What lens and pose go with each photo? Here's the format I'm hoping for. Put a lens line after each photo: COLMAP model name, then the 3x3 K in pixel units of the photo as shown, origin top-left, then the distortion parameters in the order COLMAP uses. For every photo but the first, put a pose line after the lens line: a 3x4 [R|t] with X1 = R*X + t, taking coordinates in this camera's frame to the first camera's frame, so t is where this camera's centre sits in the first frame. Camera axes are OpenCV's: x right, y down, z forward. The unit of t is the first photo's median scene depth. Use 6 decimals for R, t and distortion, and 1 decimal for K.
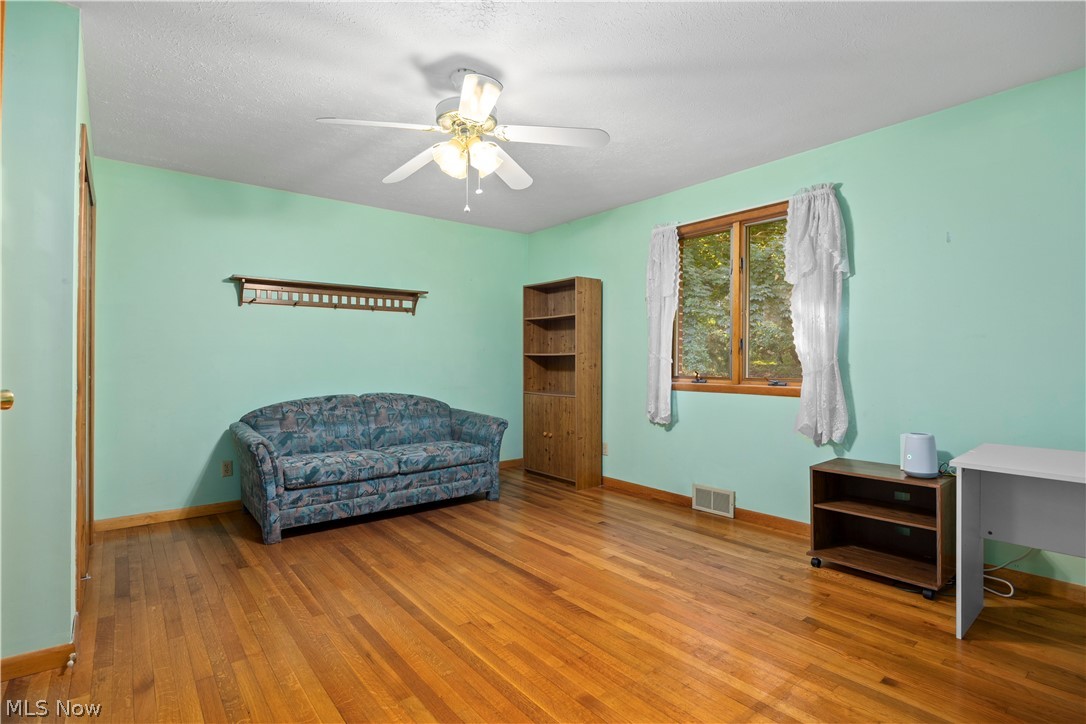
lens RADIAL K [[530.0, 0, 539.3], [0, 530.0, 358.1], [0, 0, 1]] dist [-0.004979, -0.000436]
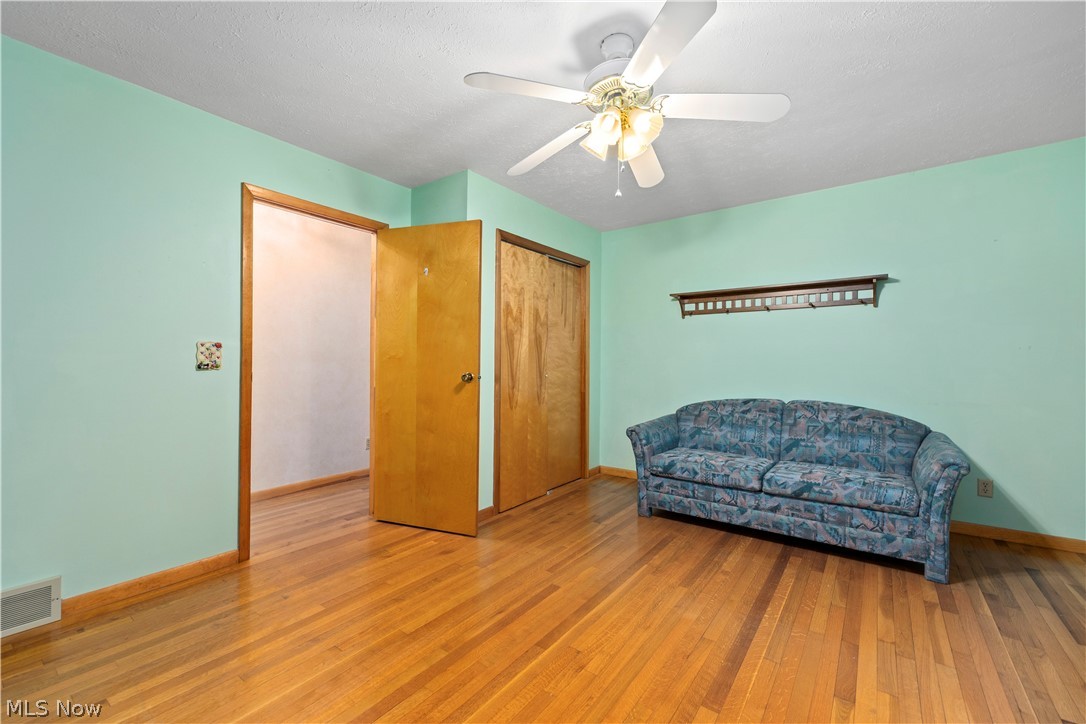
lens RADIAL K [[444.4, 0, 538.9], [0, 444.4, 362.2], [0, 0, 1]] dist [0.007750, -0.001941]
pose [[0.261781, -0.004344, -0.965118, 0.348596], [-0.003109, 0.999981, -0.005345, 0.008192], [0.965122, 0.004399, 0.261762, 0.440779]]
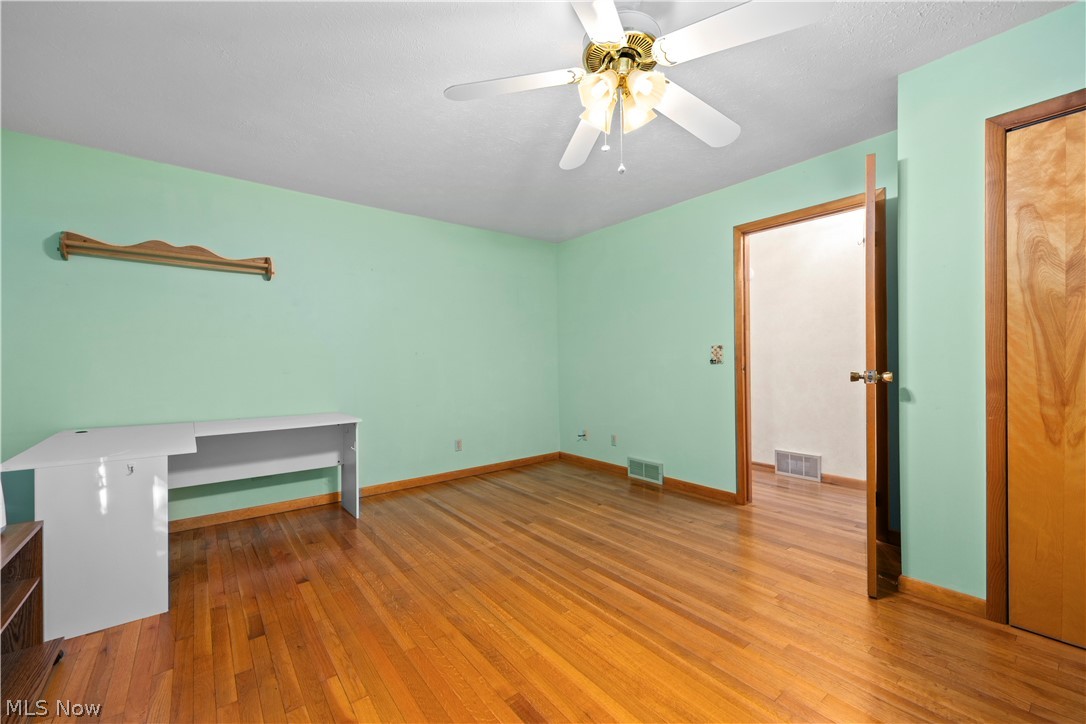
lens RADIAL K [[418.9, 0, 541.7], [0, 418.9, 361.6], [0, 0, 1]] dist [0.001204, 0.000124]
pose [[-0.999672, 0.014420, -0.021164, -0.006229], [0.014314, 0.999884, 0.005161, 0.002535], [0.021236, 0.004857, -0.999763, 1.054928]]
